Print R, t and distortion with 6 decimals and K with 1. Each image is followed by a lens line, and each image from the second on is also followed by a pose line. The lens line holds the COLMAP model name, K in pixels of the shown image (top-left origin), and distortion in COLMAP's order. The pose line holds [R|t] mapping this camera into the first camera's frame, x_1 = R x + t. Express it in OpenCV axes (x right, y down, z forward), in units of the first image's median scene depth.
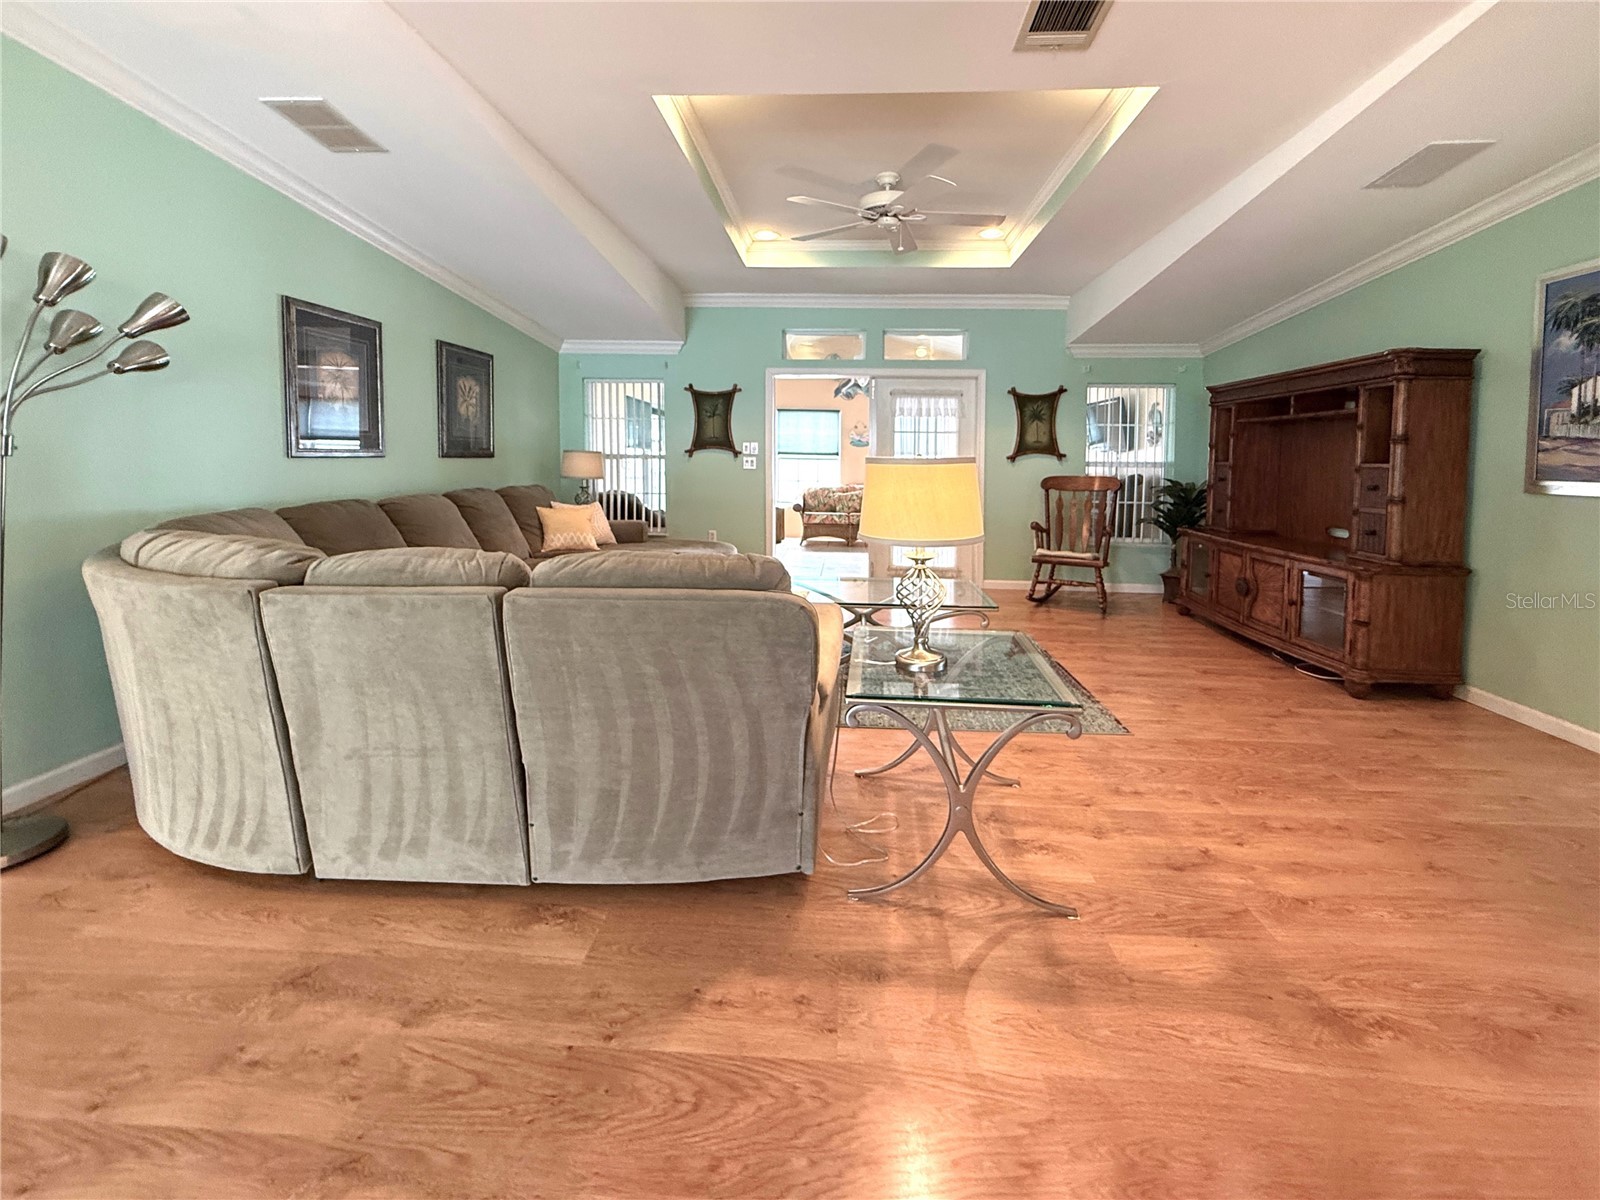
lens RADIAL K [[594.0, 0, 804.8], [0, 594.0, 457.1], [0, 0, 1]] dist [0.007848, -0.000309]
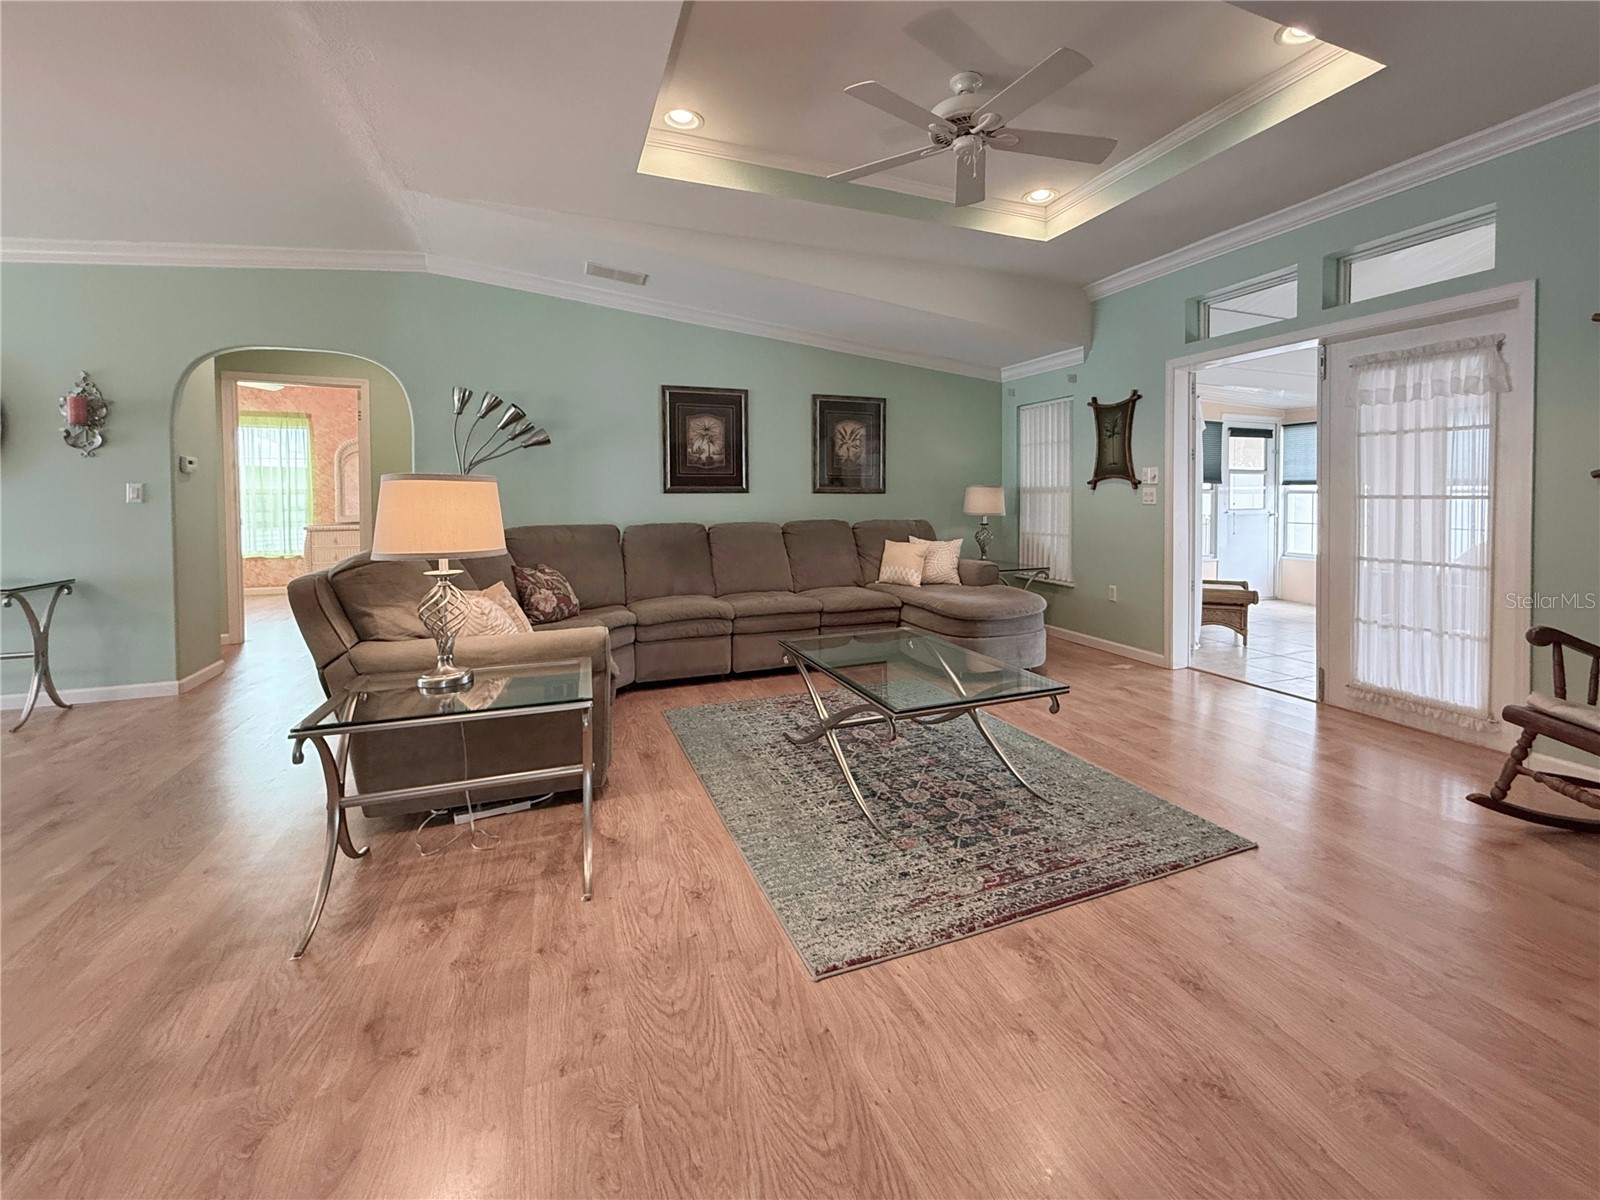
lens RADIAL K [[651.2, 0, 834.3], [0, 651.2, 517.3], [0, 0, 1]] dist [-0.002507, 0.001511]
pose [[0.528693, 0.017906, -0.848624, 0.462954], [0.011265, 0.999541, 0.028109, 0.011108], [0.848739, -0.024421, 0.528248, 0.311026]]
